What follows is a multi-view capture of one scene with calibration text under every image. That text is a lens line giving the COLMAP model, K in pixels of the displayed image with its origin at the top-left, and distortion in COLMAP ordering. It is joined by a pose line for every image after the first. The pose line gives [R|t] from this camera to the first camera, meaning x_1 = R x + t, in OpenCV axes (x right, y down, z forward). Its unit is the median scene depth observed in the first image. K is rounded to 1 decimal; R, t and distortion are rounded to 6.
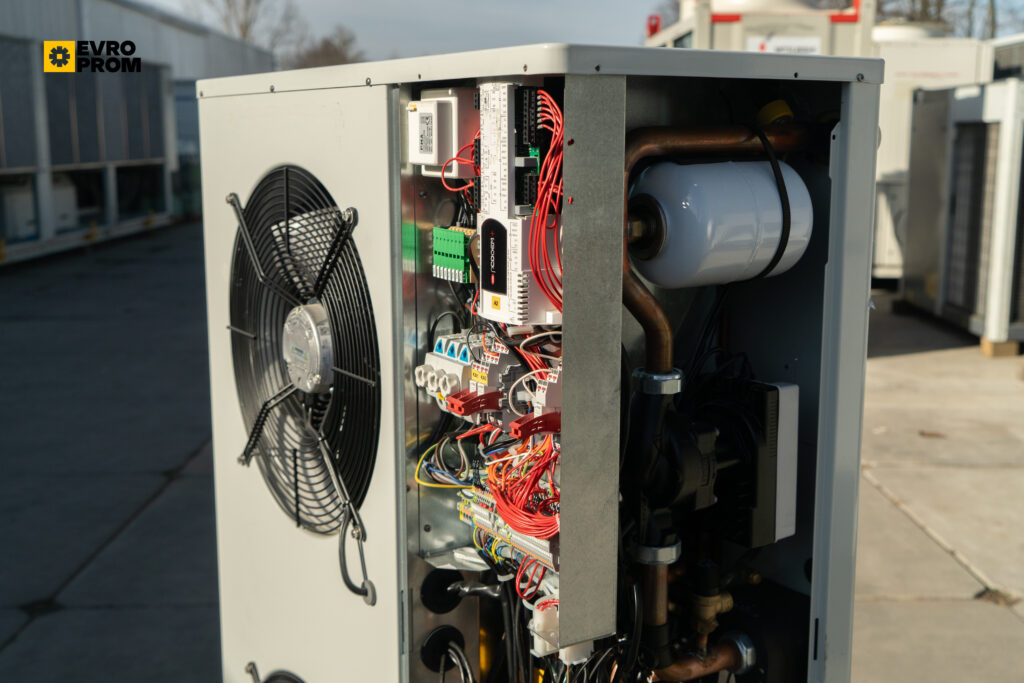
lens RADIAL K [[1188.0, 0, 512.0], [0, 1188.0, 341.5], [0, 0, 1]] dist [0.002329, 0.005504]
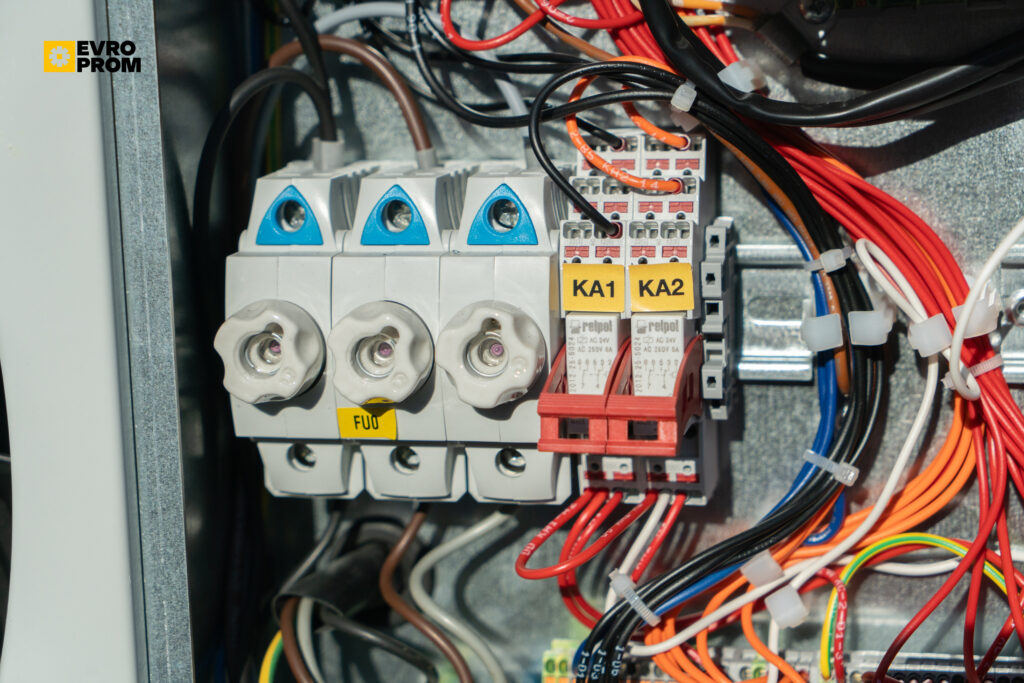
lens RADIAL K [[2057.3, 0, 510.8], [0, 2057.3, 338.4], [0, 0, 1]] dist [0.012315, 0.361019]
pose [[0.713467, -0.139071, 0.686749, -0.328161], [0.156725, 0.986947, 0.037041, 0.020607], [-0.682936, 0.081203, 0.725951, 0.728079]]
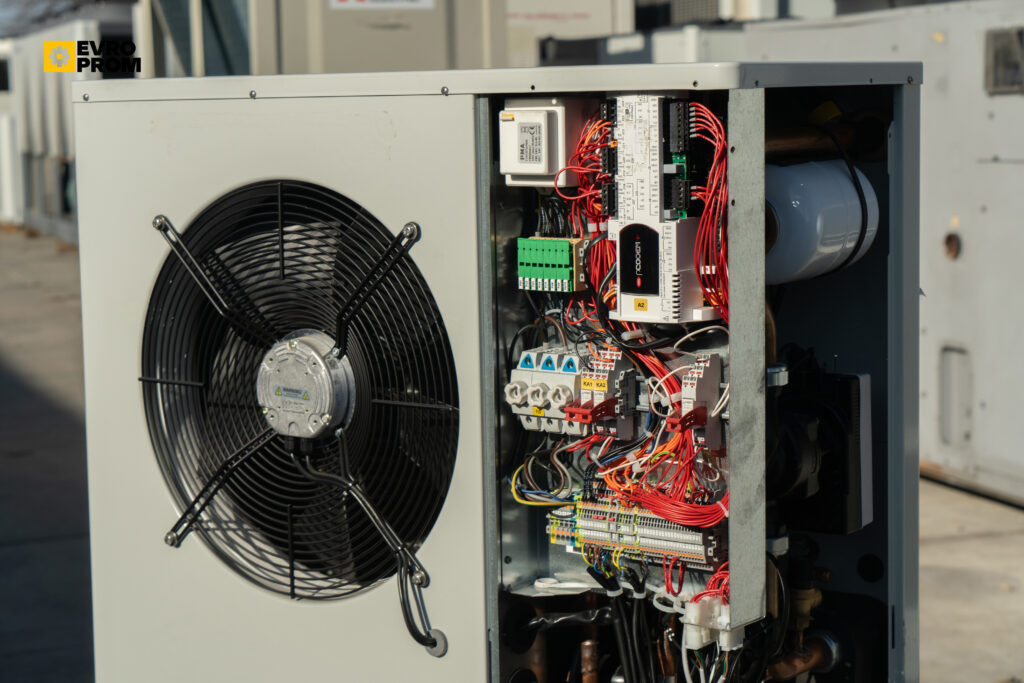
lens RADIAL K [[2057.3, 0, 510.8], [0, 2057.3, 338.4], [0, 0, 1]] dist [0.012315, 0.361019]
pose [[0.937693, -0.060311, 0.342190, -0.684919], [0.080666, 0.995700, -0.045553, 0.064388], [-0.337971, 0.070318, 0.938526, -0.596689]]
